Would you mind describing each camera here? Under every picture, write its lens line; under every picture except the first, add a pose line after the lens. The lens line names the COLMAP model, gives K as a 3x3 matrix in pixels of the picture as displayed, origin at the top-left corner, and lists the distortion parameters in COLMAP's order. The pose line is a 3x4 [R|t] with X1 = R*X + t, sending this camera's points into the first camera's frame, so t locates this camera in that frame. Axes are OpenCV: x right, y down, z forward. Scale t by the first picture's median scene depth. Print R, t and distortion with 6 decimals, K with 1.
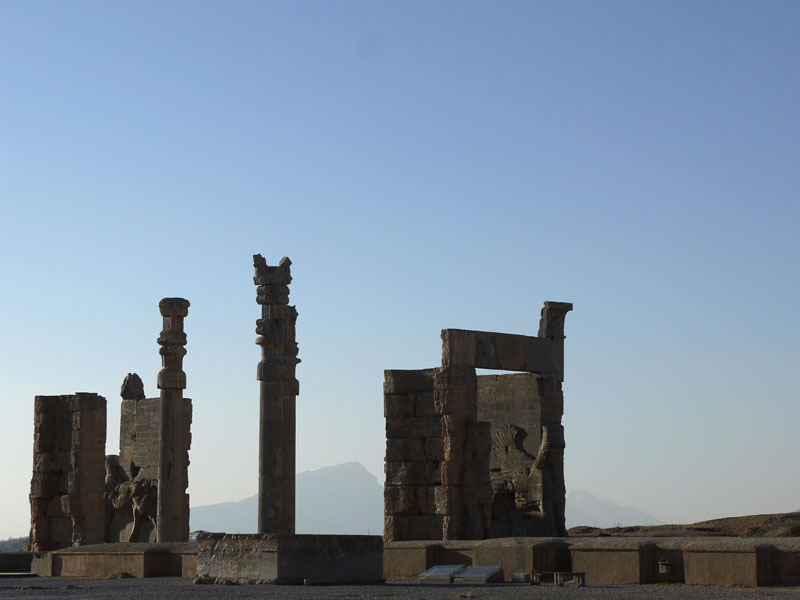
lens RADIAL K [[1959.2, 0, 400.1], [0, 1959.2, 300.0], [0, 0, 1]] dist [-0.097957, 0.000000]
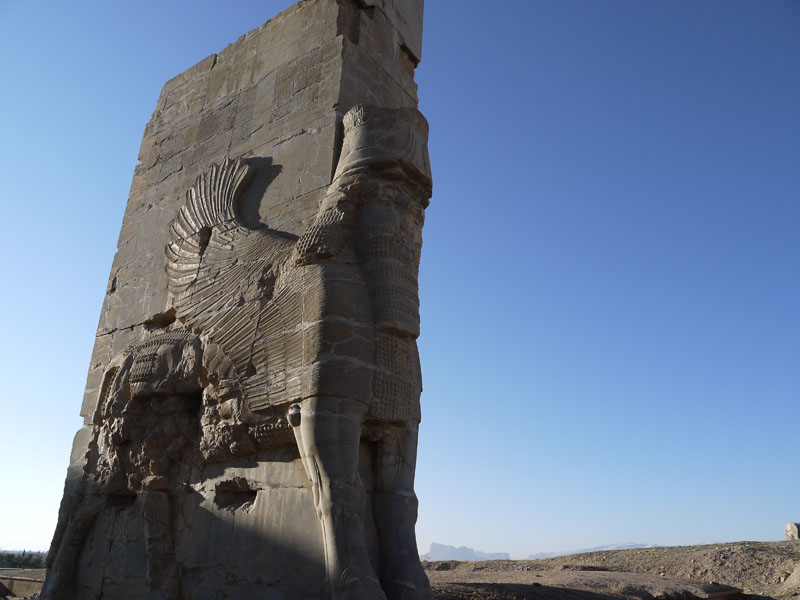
lens RADIAL K [[656.4, 0, 399.3], [0, 656.4, 300.1], [0, 0, 1]] dist [-0.038237, 0.024953]
pose [[0.983179, 0.104237, 0.149978, 0.069572], [-0.061464, 0.962085, -0.265735, 0.109062], [-0.171991, 0.252047, 0.952309, 0.924401]]
